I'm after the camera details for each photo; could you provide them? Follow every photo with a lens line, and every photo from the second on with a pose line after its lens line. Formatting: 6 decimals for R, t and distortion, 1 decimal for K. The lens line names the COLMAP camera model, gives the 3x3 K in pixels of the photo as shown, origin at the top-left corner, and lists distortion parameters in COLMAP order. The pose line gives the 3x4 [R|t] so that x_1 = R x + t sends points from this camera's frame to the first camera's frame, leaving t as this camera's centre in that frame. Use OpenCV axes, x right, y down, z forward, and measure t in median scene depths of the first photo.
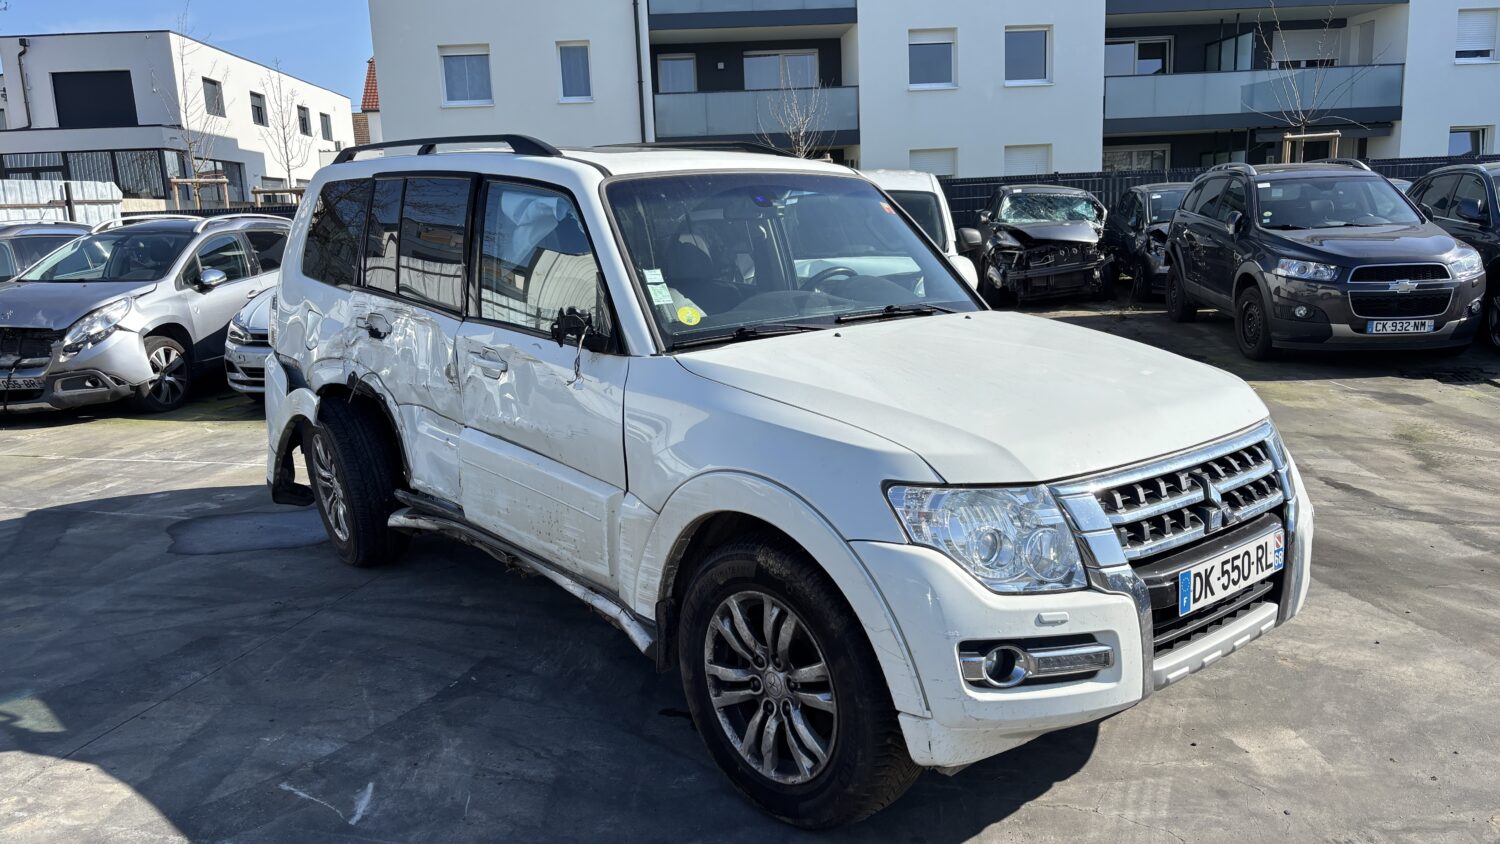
lens RADIAL K [[1136.9, 0, 744.8], [0, 1136.9, 428.8], [0, 0, 1]] dist [0.042190, -0.044504]
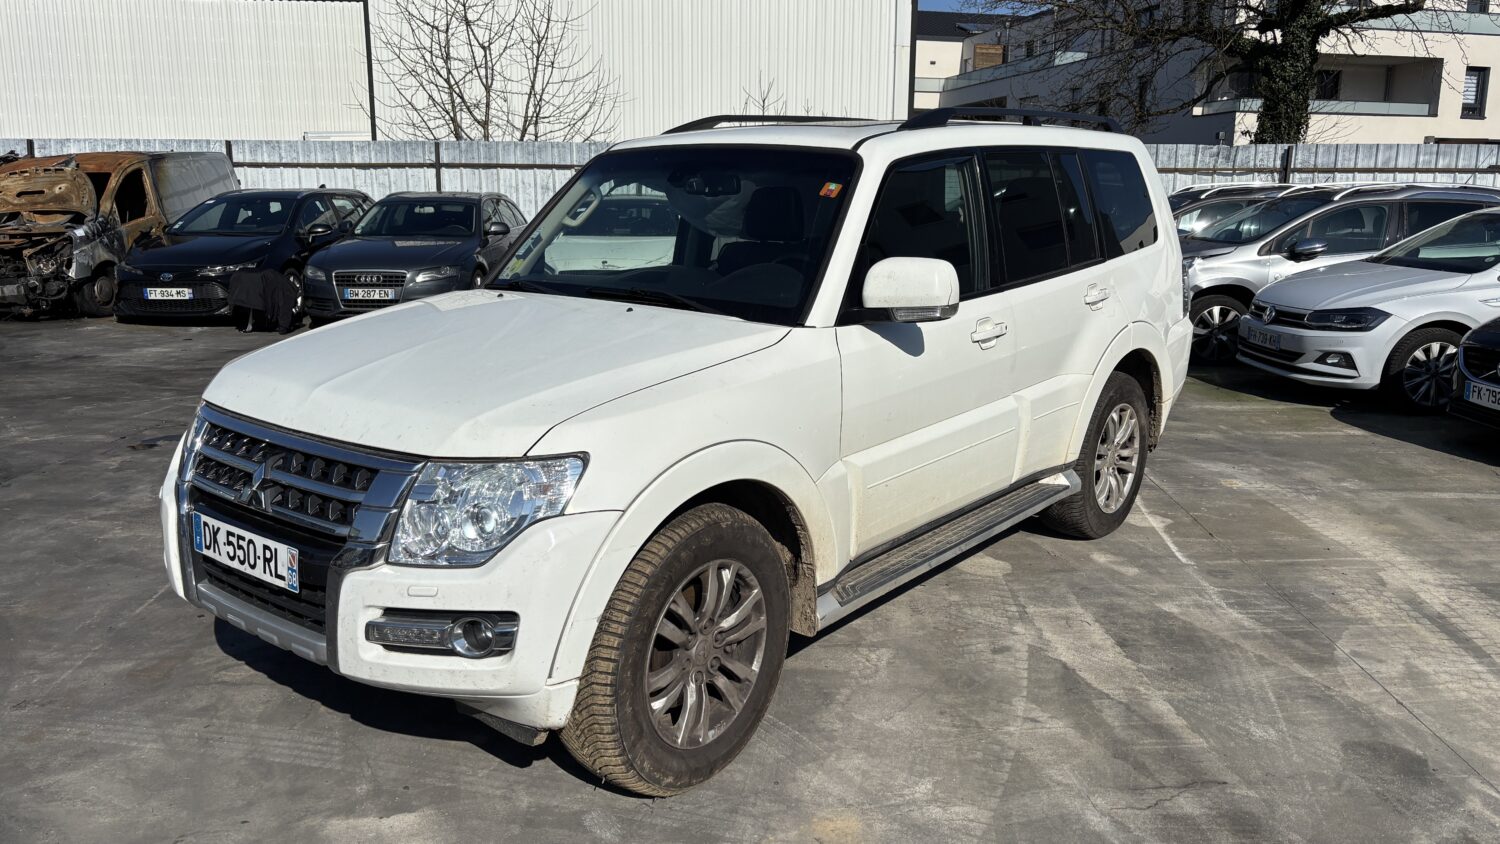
lens RADIAL K [[1136.9, 0, 756.7], [0, 1136.9, 425.2], [0, 0, 1]] dist [0.042190, -0.044504]
pose [[0.191818, 0.232710, -0.953442, 0.881408], [-0.203863, 0.959740, 0.193233, -0.164480], [0.960024, 0.157306, 0.231536, 0.716170]]
